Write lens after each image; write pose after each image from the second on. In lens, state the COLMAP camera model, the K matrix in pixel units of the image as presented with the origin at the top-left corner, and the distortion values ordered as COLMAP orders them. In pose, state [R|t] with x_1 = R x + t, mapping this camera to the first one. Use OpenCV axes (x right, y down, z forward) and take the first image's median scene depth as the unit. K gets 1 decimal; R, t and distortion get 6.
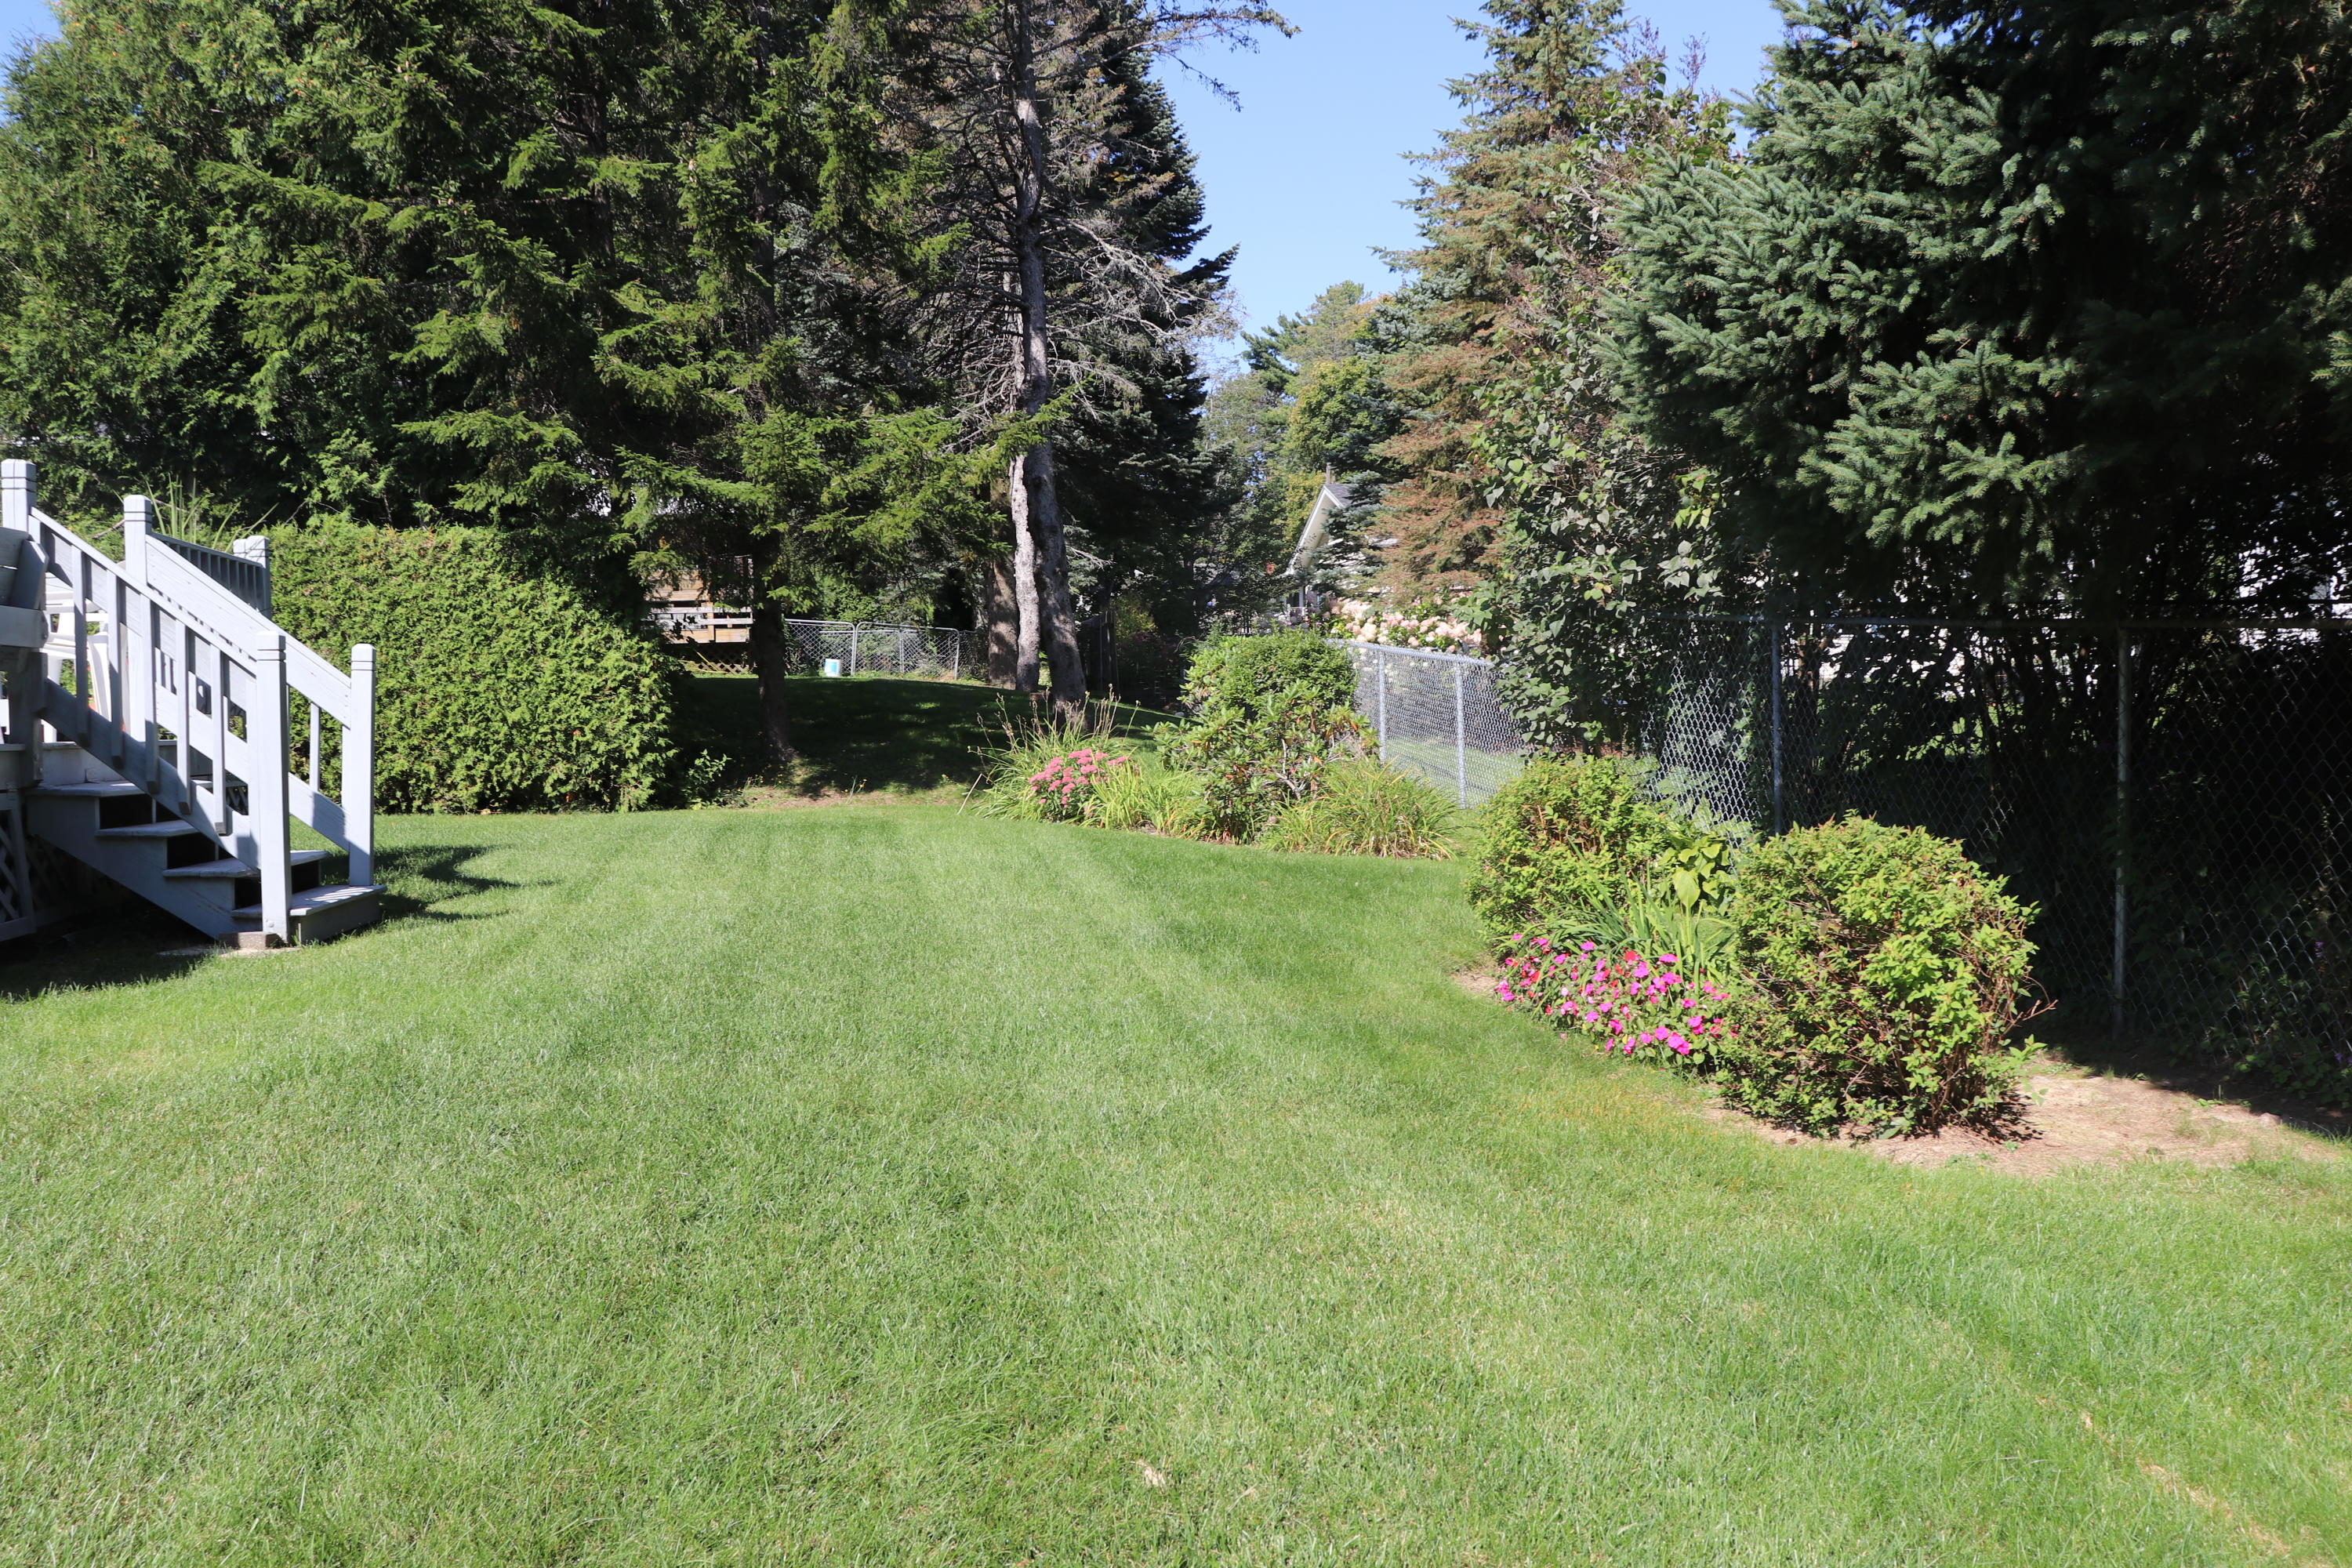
lens RADIAL K [[1922.5, 0, 1170.7], [0, 1922.5, 821.4], [0, 0, 1]] dist [-0.175420, 0.156989]
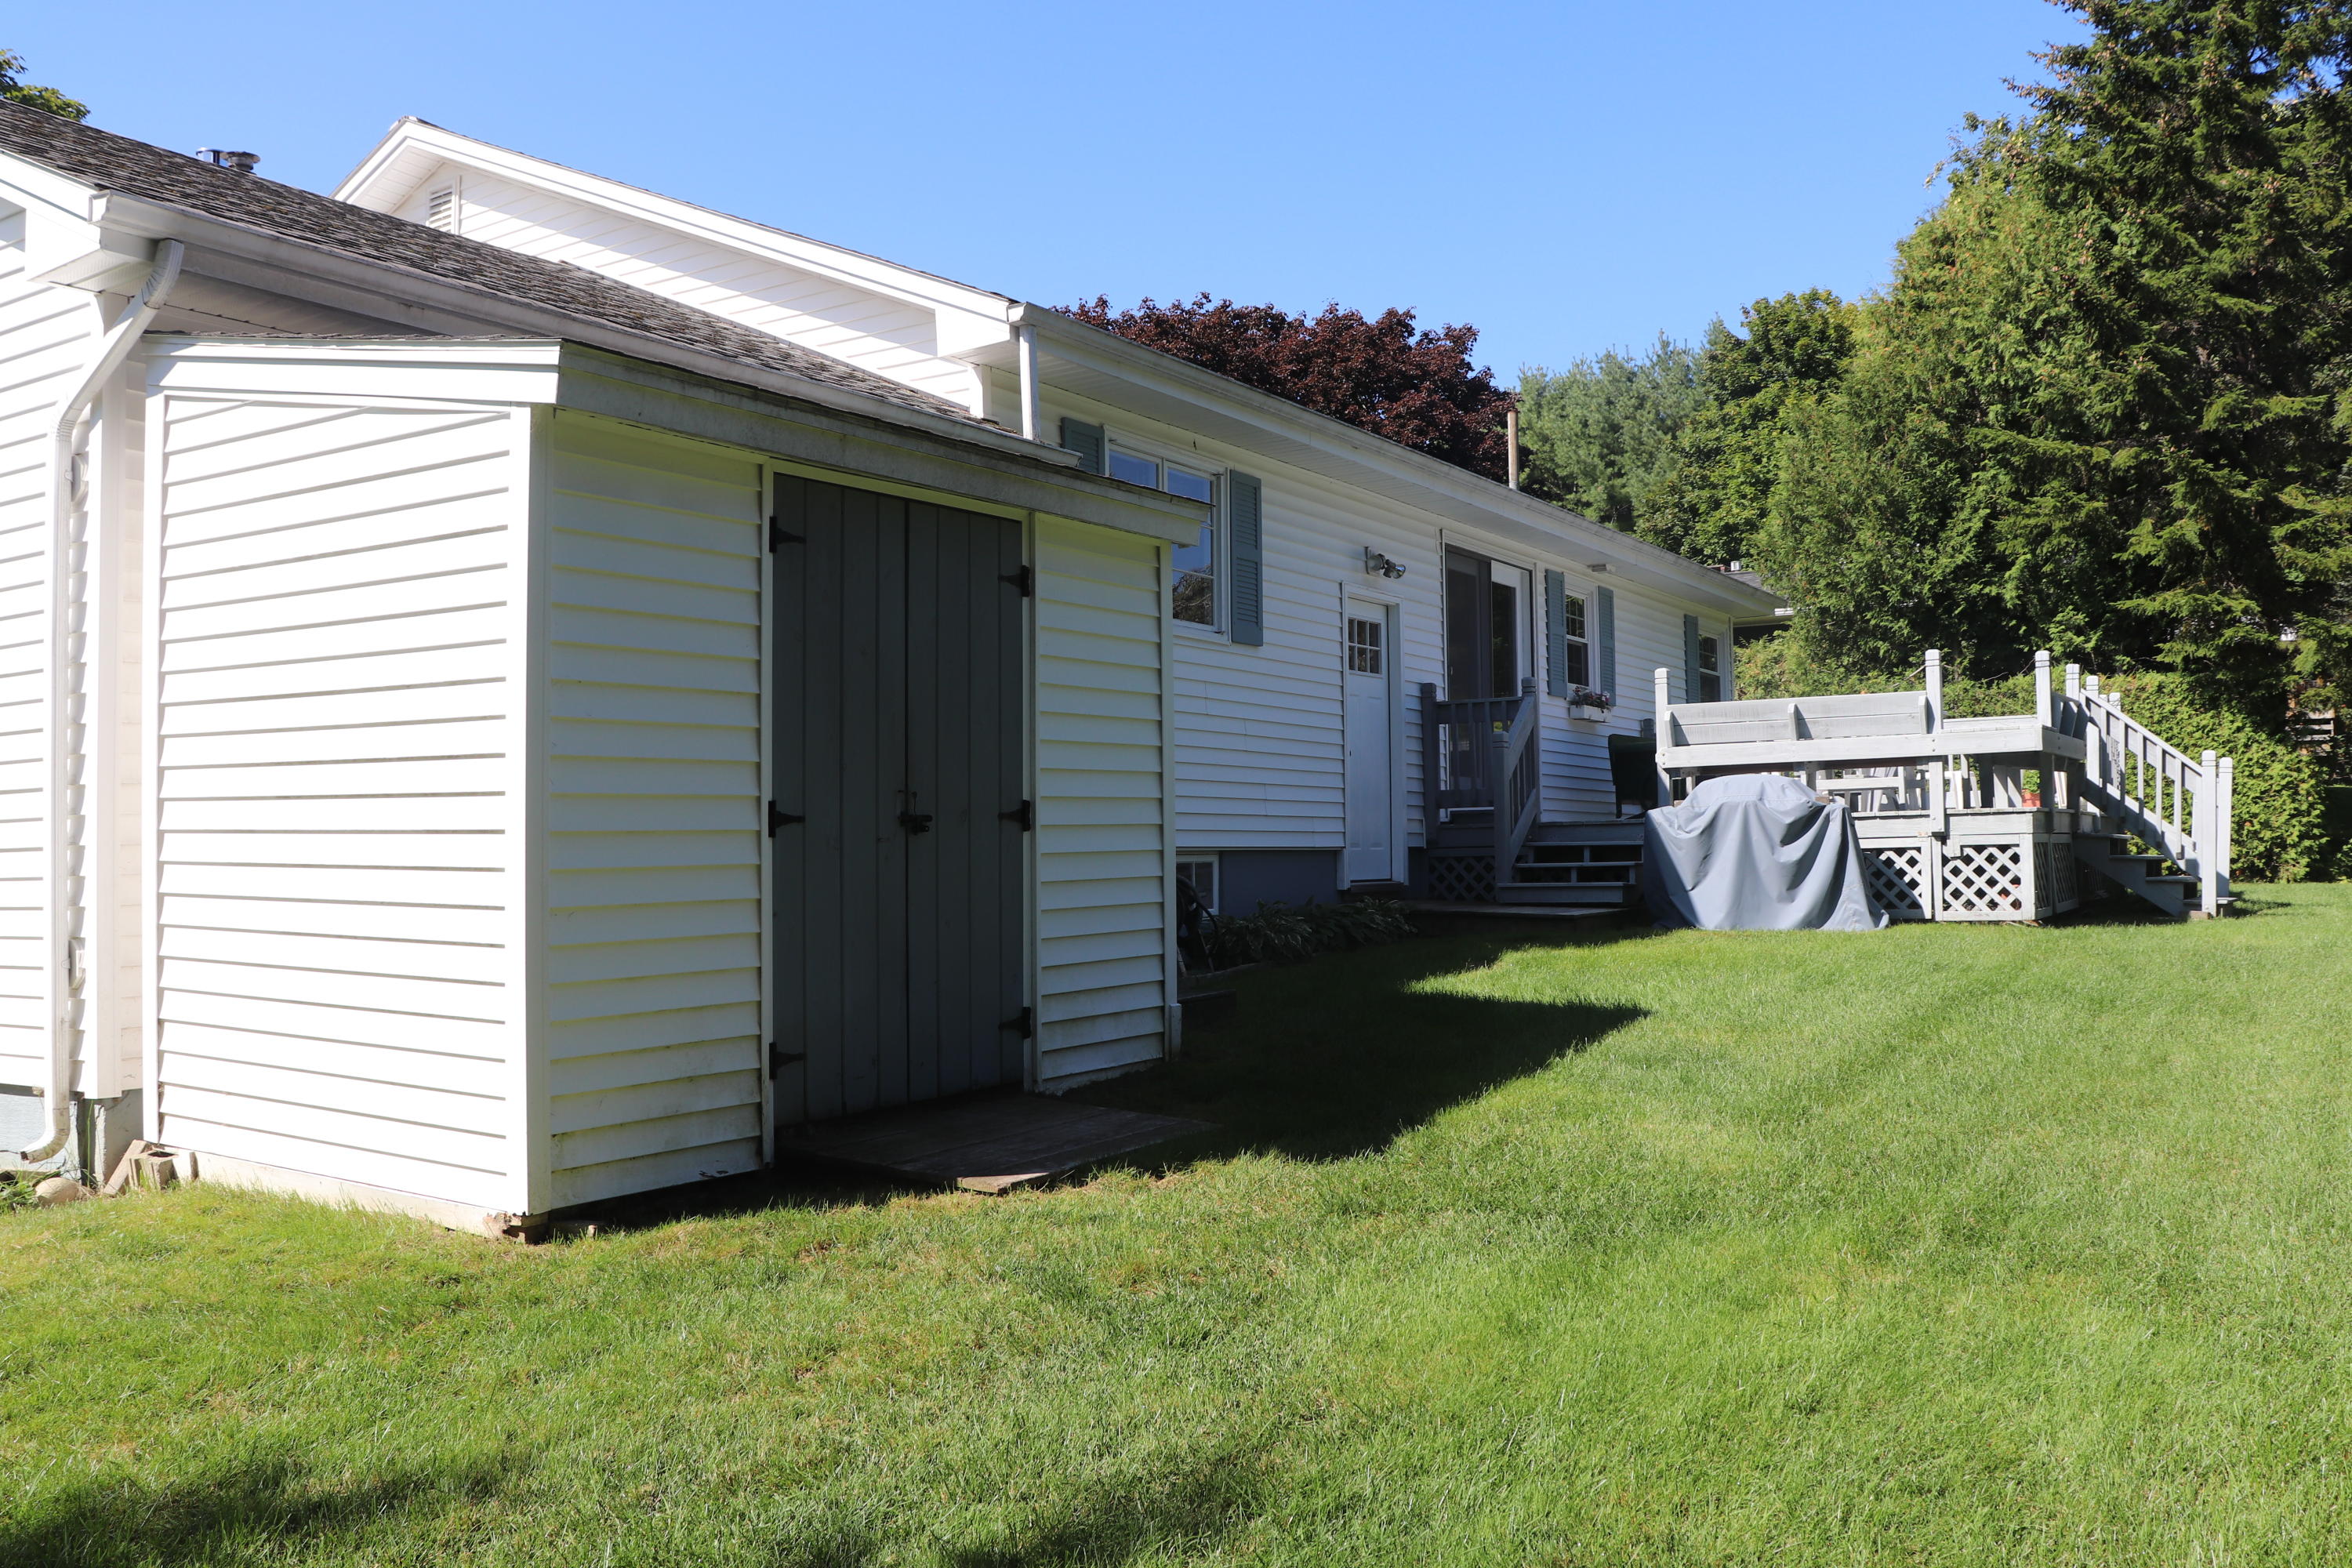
lens RADIAL K [[1922.5, 0, 1170.7], [0, 1922.5, 821.4], [0, 0, 1]] dist [-0.175420, 0.156989]
pose [[0.744742, 0.004419, -0.667338, -0.010560], [-0.045667, 0.997972, -0.044355, 0.045301], [0.665788, 0.063509, 0.743433, -0.492601]]
